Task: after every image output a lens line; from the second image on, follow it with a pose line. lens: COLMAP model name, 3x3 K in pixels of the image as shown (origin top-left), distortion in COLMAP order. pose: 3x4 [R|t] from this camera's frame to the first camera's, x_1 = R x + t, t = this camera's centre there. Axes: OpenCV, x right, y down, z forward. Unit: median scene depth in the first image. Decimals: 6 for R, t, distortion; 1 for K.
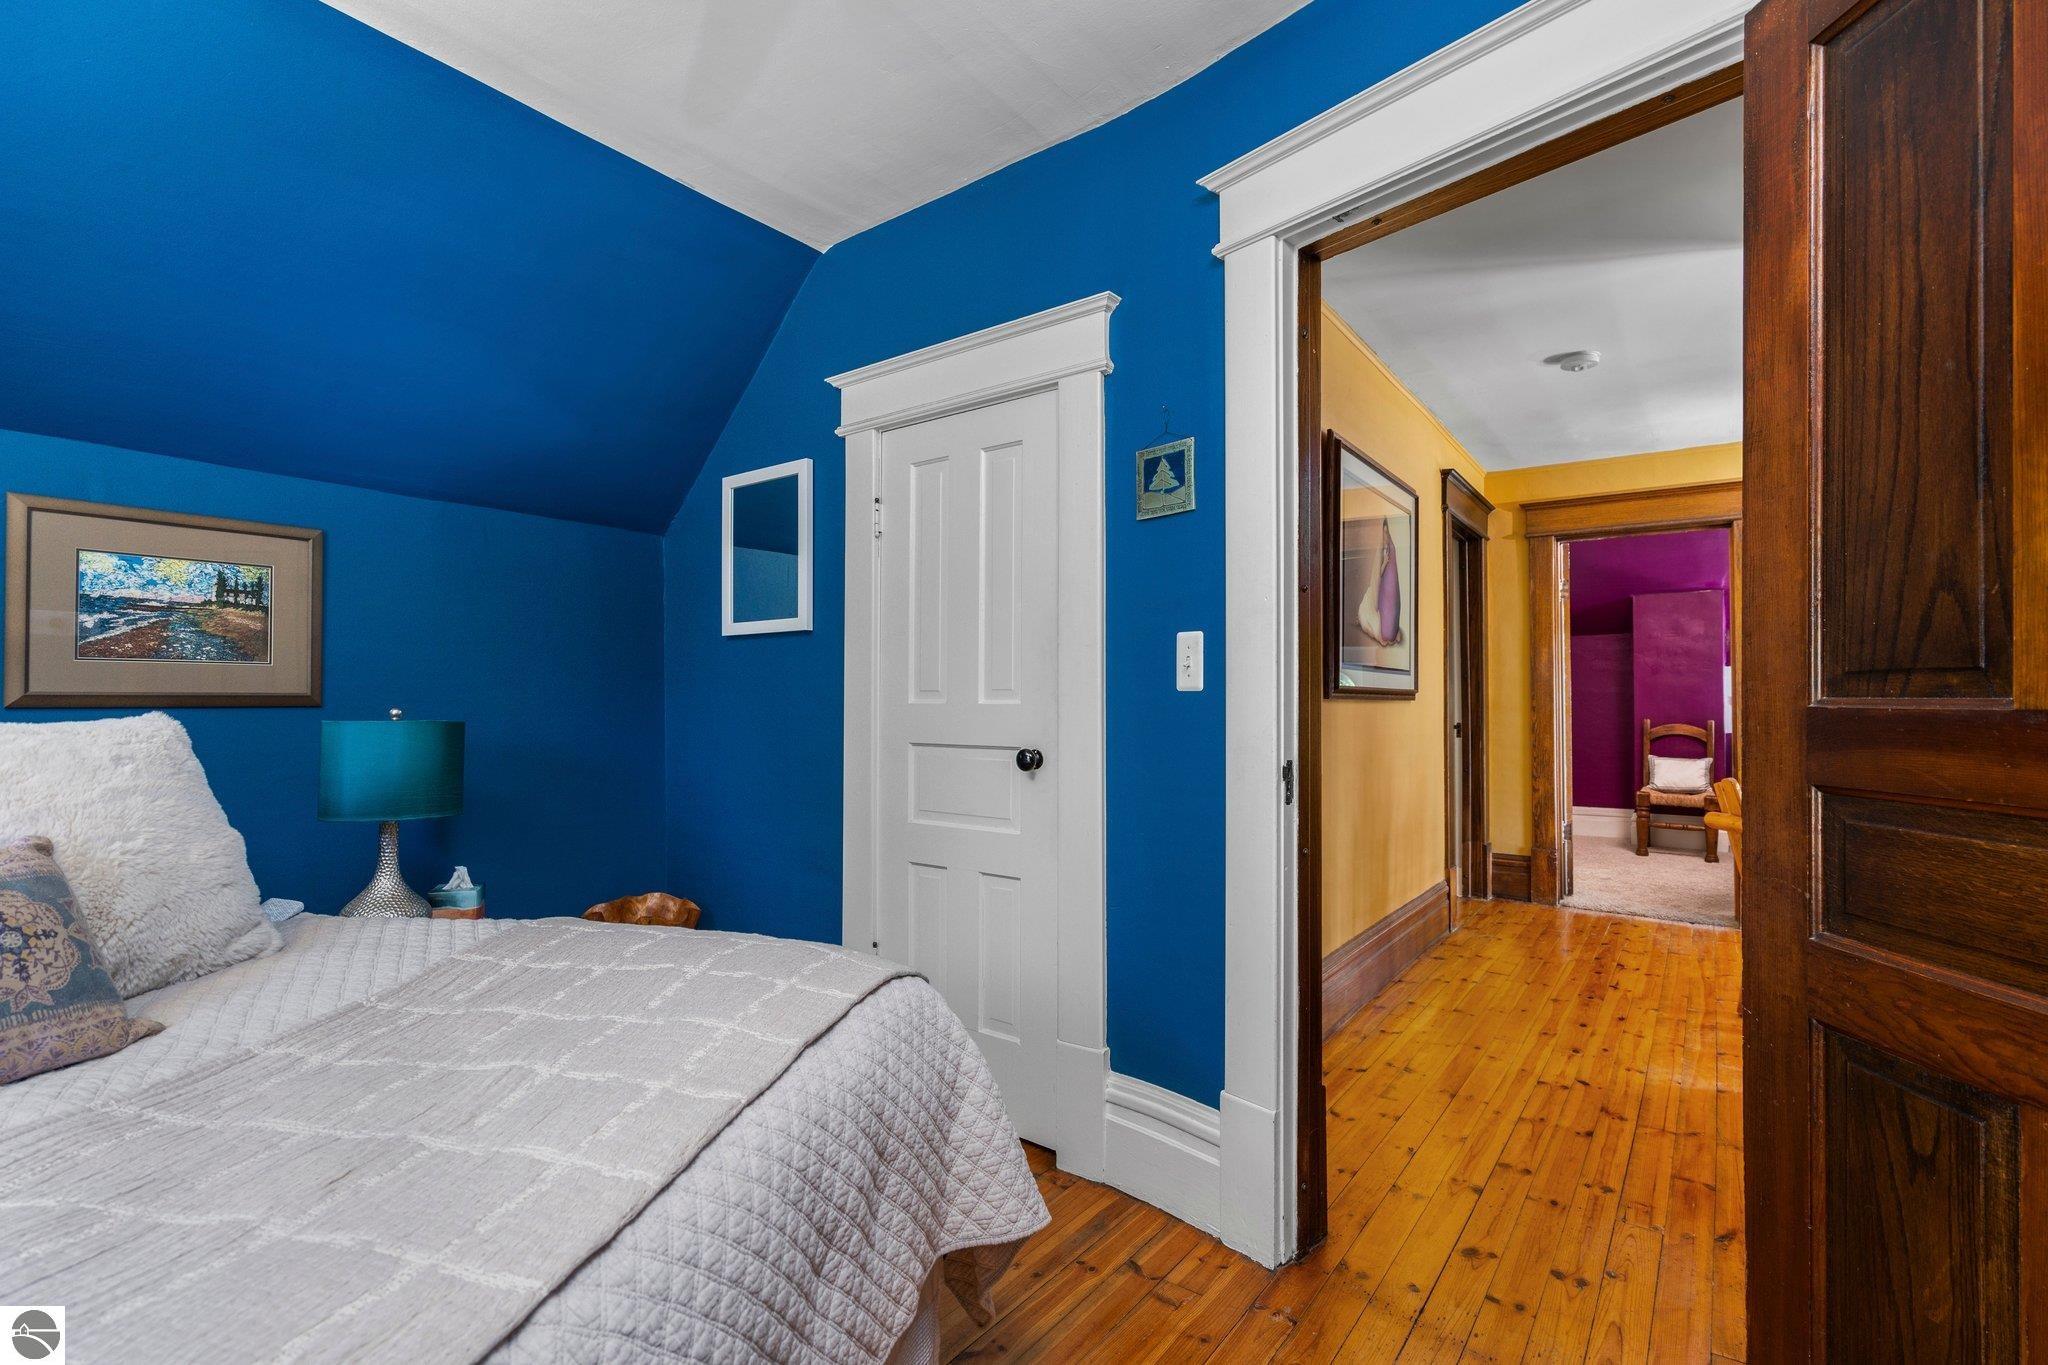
lens RADIAL K [[931.0, 0, 1021.8], [0, 931.0, 692.2], [0, 0, 1]] dist [-0.002508, 0.000595]
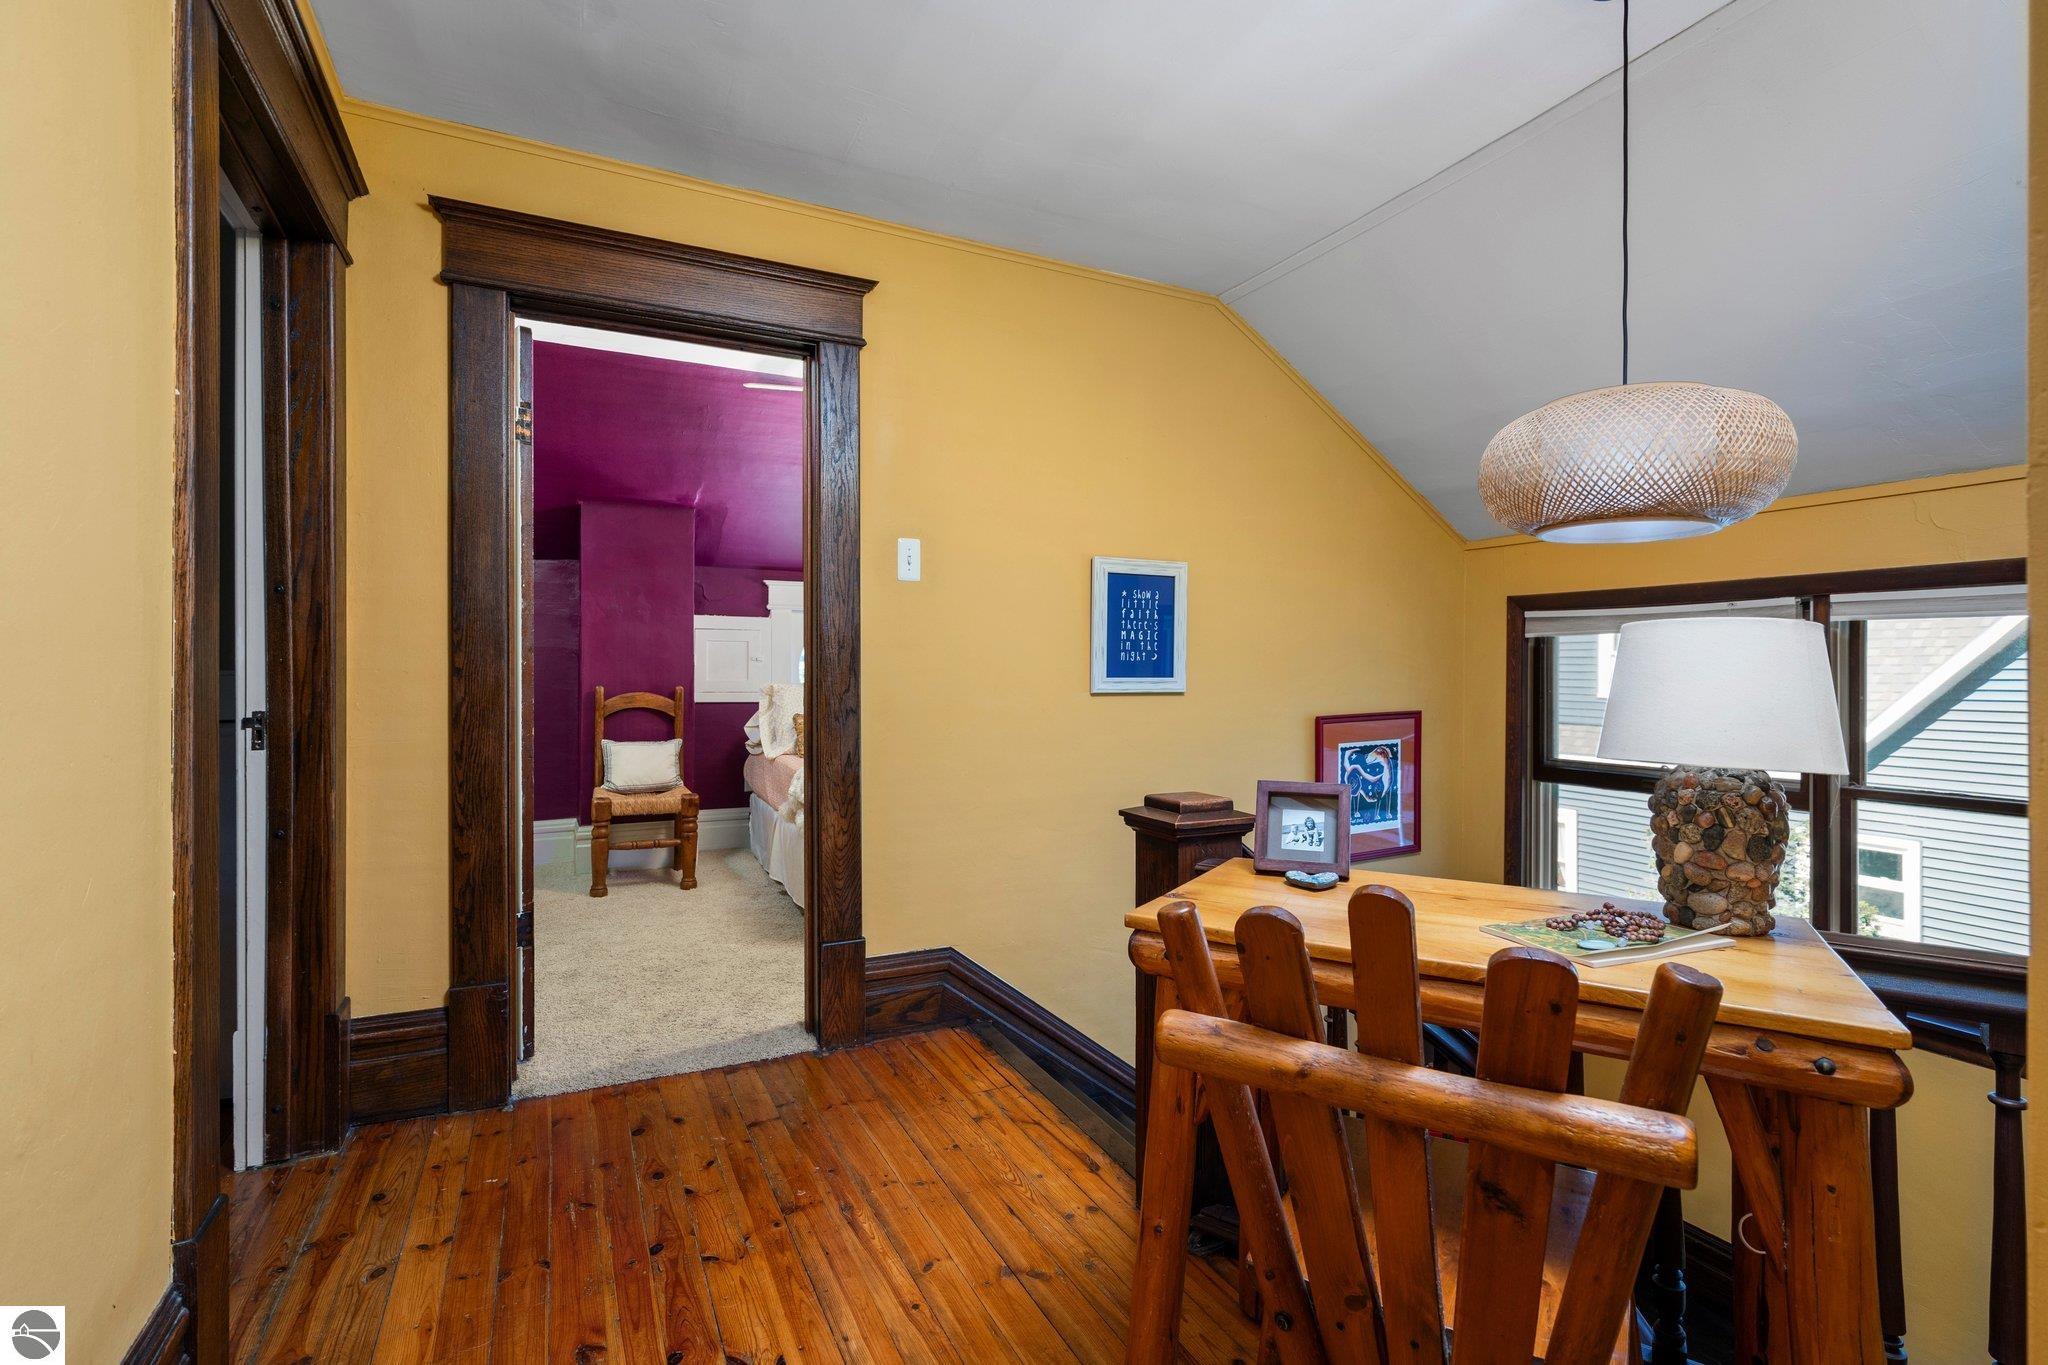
lens RADIAL K [[931.0, 0, 1020.6], [0, 931.0, 671.6], [0, 0, 1]] dist [-0.002508, 0.000595]
pose [[0.453695, -0.001528, 0.891156, 0.219710], [-0.016583, 0.999811, 0.010157, 0.006496], [-0.891003, -0.019386, 0.453584, 0.444566]]
